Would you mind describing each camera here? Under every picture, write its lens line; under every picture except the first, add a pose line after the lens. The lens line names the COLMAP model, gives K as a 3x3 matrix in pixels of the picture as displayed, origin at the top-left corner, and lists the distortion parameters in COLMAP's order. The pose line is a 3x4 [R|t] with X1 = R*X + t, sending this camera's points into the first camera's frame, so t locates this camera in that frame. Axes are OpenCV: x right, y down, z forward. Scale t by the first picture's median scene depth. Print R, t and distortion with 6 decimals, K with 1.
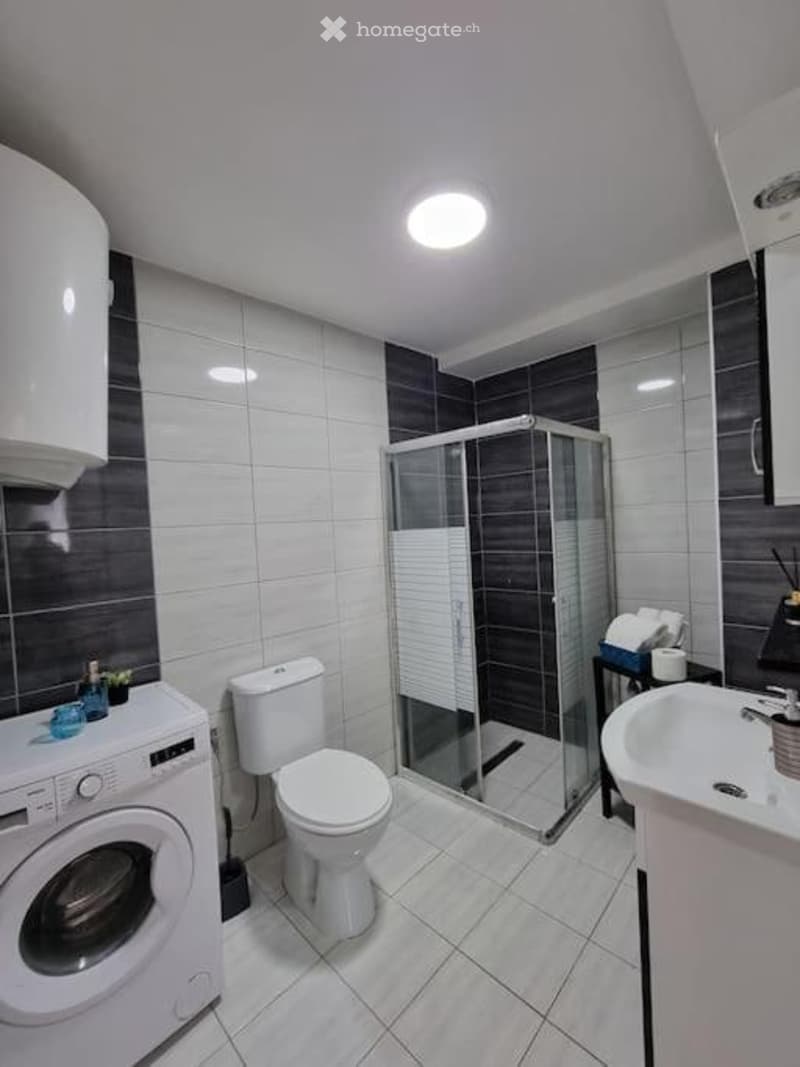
lens RADIAL K [[441.3, 0, 403.3], [0, 441.3, 535.7], [0, 0, 1]] dist [-0.000185, -0.000021]
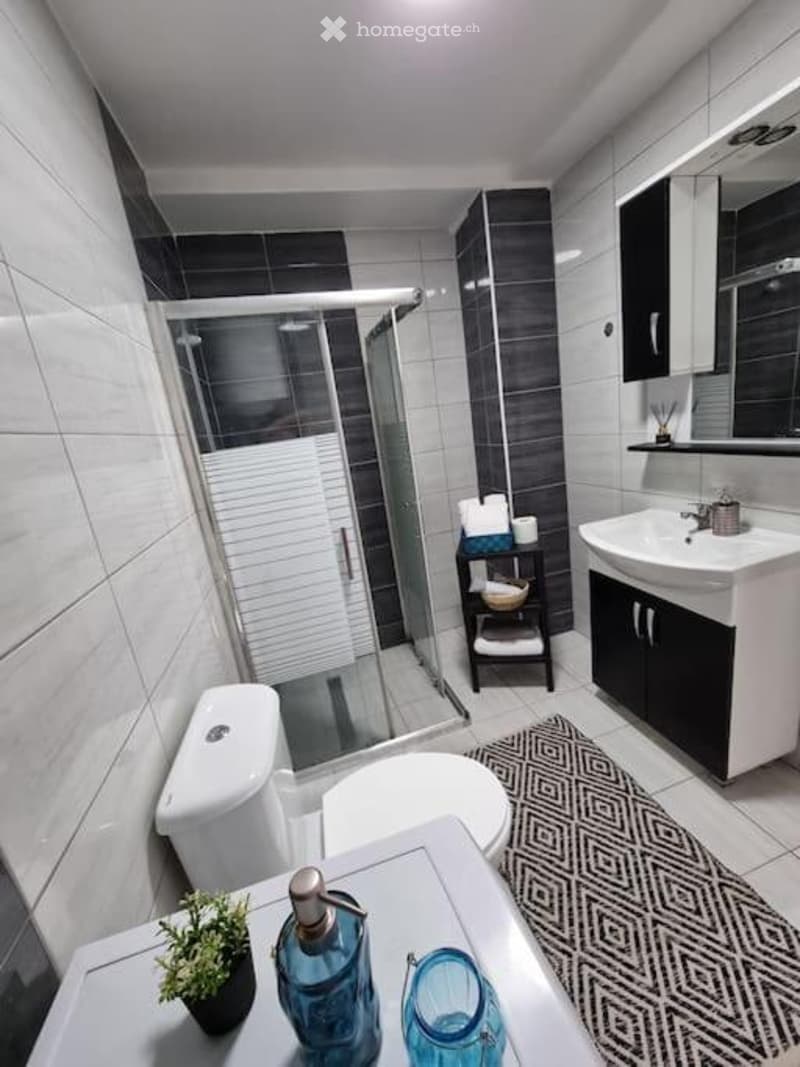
lens RADIAL K [[441.3, 0, 403.3], [0, 441.3, 535.7], [0, 0, 1]] dist [-0.000185, -0.000021]
pose [[0.508230, -0.237769, 0.827749, -0.437966], [0.130733, 0.971295, 0.198733, 0.014032], [-0.851241, 0.007212, 0.524725, 0.452302]]
